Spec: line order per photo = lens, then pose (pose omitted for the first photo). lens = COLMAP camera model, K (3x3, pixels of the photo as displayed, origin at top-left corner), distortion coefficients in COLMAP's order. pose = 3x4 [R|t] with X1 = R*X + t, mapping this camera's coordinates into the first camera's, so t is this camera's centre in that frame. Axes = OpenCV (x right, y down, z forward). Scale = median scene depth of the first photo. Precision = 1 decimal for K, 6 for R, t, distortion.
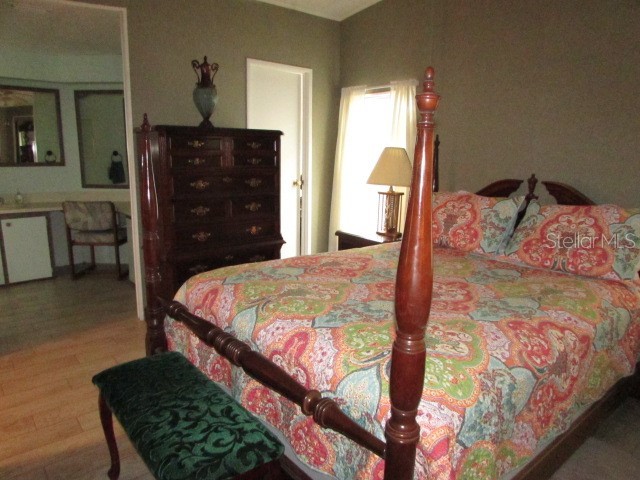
lens RADIAL K [[454.0, 0, 320.0], [0, 454.0, 240.0], [0, 0, 1]] dist [-0.049261, 0.037458]
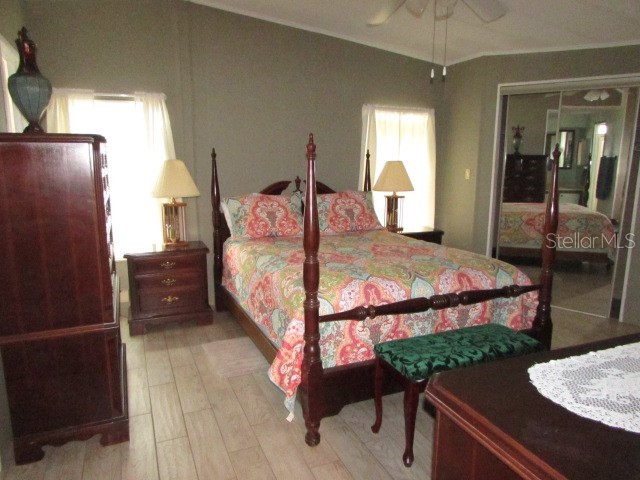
lens RADIAL K [[454.0, 0, 320.0], [0, 454.0, 240.0], [0, 0, 1]] dist [-0.049261, 0.037458]
pose [[0.293936, -0.188636, 0.937026, -0.906959], [0.187860, 0.972613, 0.136870, -0.129126], [-0.937182, 0.135799, 0.321323, 0.473632]]
